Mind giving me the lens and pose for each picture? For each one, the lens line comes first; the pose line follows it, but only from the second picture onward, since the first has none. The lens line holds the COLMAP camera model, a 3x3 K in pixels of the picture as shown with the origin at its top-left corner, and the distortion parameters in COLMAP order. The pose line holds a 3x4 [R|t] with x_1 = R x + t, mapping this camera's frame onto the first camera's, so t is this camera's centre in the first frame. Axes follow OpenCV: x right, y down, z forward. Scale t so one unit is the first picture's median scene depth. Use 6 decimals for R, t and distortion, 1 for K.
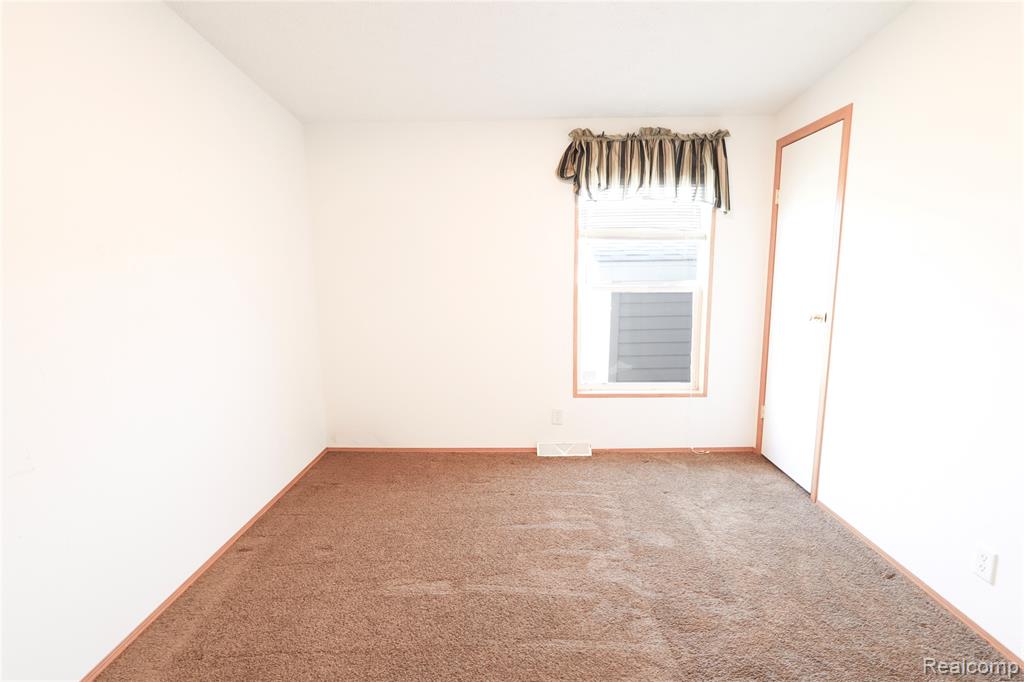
lens RADIAL K [[500.5, 0, 512.0], [0, 500.5, 341.0], [0, 0, 1]] dist [-0.000900, 0.000134]
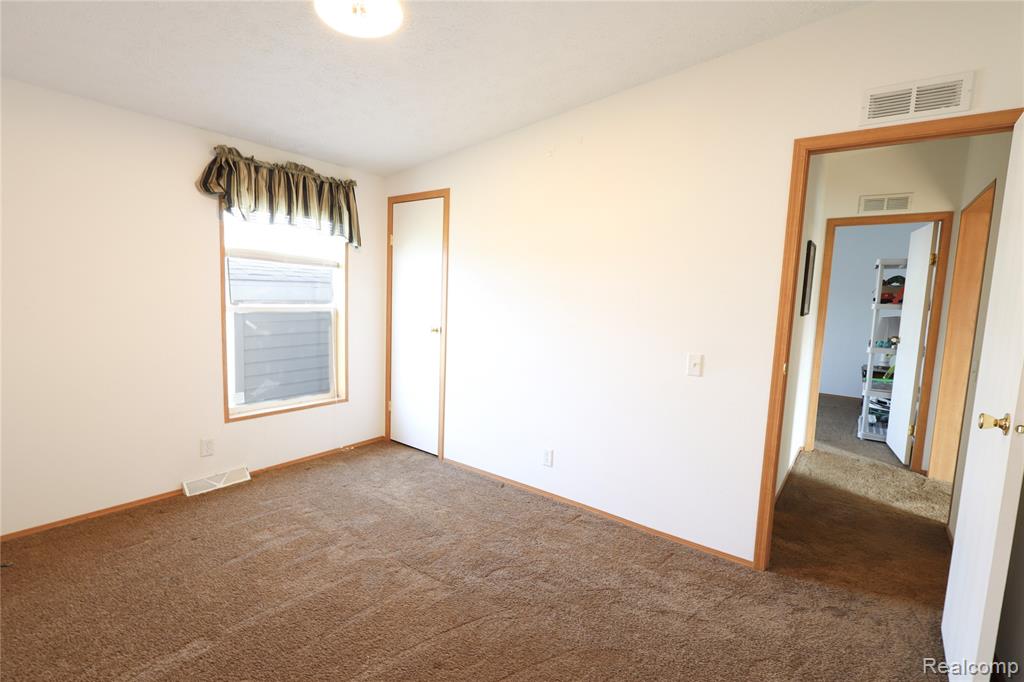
lens RADIAL K [[500.5, 0, 512.0], [0, 500.5, 341.0], [0, 0, 1]] dist [-0.000900, 0.000134]
pose [[0.569040, -0.046663, 0.820985, -0.371582], [0.078468, 0.996914, 0.002275, -0.001966], [-0.818557, 0.063127, 0.570945, 0.007496]]
